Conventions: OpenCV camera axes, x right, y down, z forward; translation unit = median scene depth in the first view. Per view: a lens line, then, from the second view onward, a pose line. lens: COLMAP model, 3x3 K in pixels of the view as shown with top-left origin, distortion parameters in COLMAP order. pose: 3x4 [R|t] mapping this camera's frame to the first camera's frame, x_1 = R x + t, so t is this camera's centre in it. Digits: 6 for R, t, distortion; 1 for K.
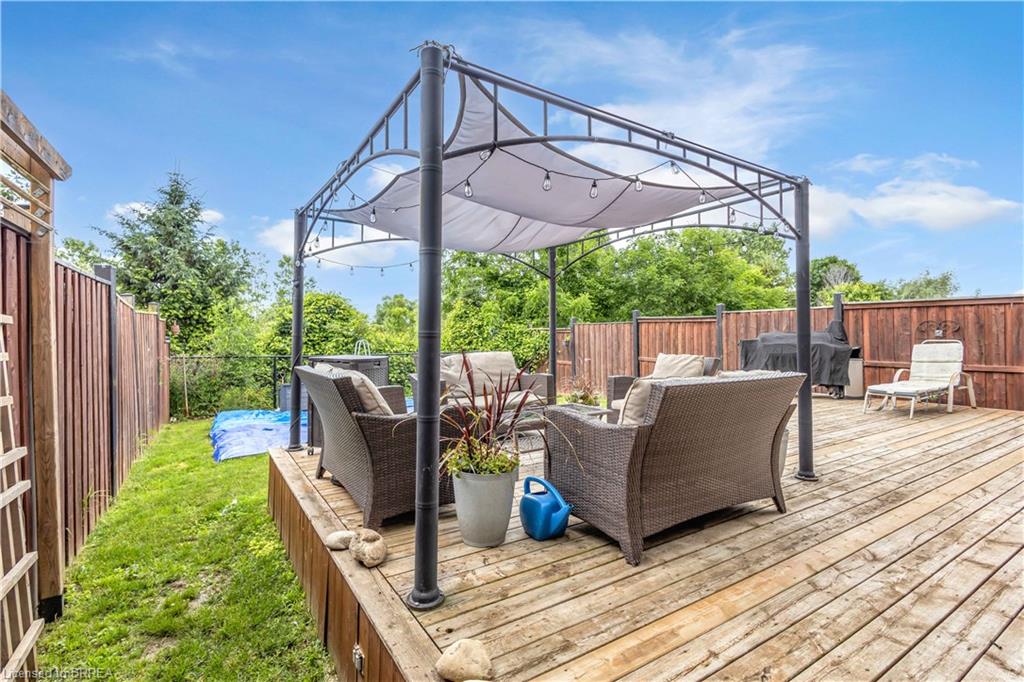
lens RADIAL K [[474.6, 0, 515.6], [0, 474.6, 335.5], [0, 0, 1]] dist [-0.000636, -0.000156]
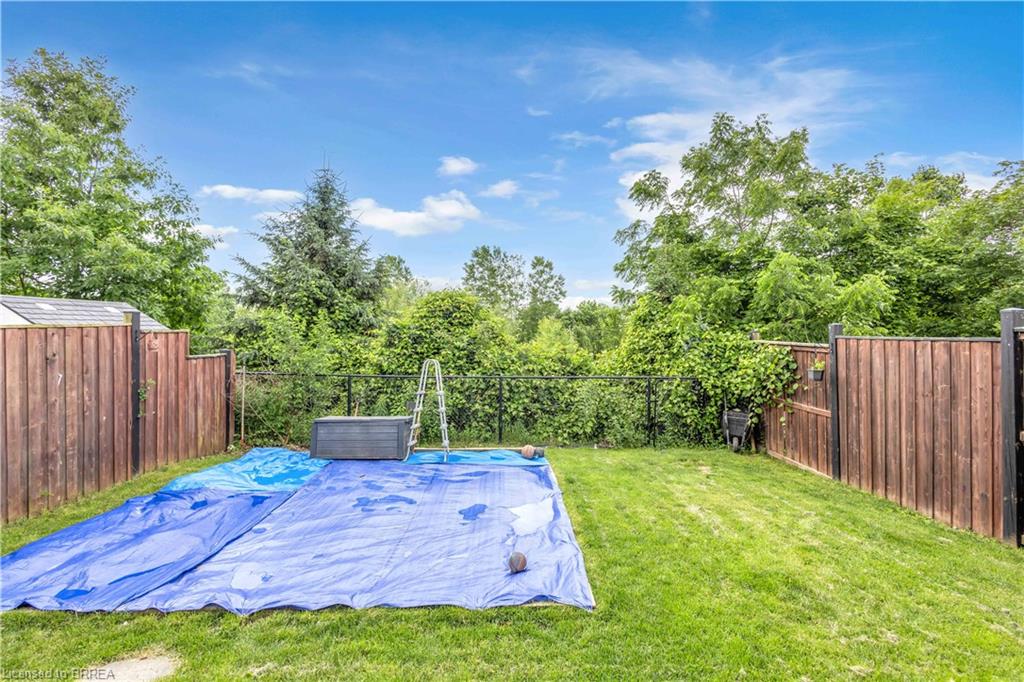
lens RADIAL K [[474.6, 0, 515.6], [0, 474.6, 335.5], [0, 0, 1]] dist [-0.000636, -0.000156]
pose [[0.846120, 0.012390, -0.532848, 0.090521], [-0.007153, 0.999904, 0.011892, -0.025077], [0.532944, -0.006250, 0.846127, 0.355101]]
